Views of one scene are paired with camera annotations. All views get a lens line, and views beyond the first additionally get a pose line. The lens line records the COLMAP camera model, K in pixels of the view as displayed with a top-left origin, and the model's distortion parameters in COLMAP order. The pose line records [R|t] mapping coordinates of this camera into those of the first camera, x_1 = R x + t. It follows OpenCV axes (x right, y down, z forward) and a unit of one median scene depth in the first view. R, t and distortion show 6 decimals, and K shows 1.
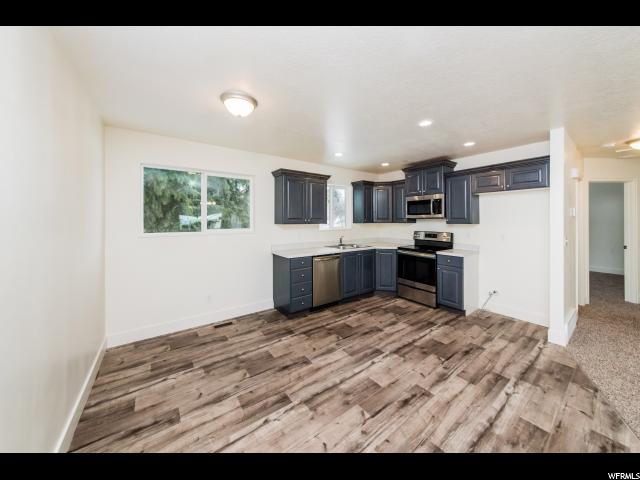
lens RADIAL K [[226.2, 0, 335.0], [0, 226.2, 212.5], [0, 0, 1]] dist [-0.002030, 0.001128]
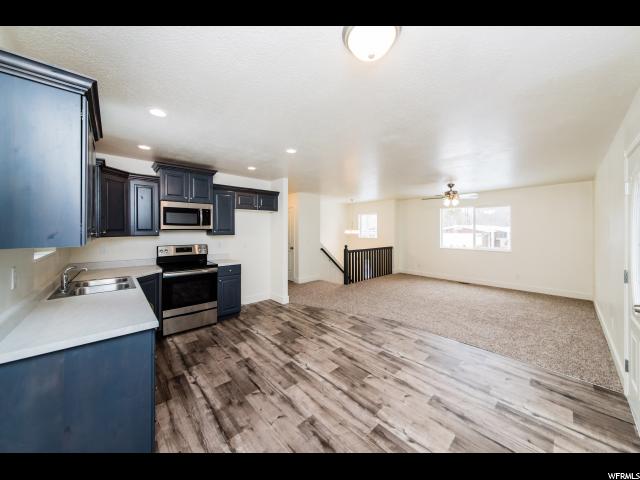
lens RADIAL K [[235.5, 0, 301.1], [0, 235.5, 230.8], [0, 0, 1]] dist [-0.018633, 0.000824]
pose [[-0.051248, 0.001186, 0.998685, -0.550197], [-0.034395, 0.999404, -0.002952, 0.019241], [-0.998093, -0.034501, -0.051177, 0.671918]]
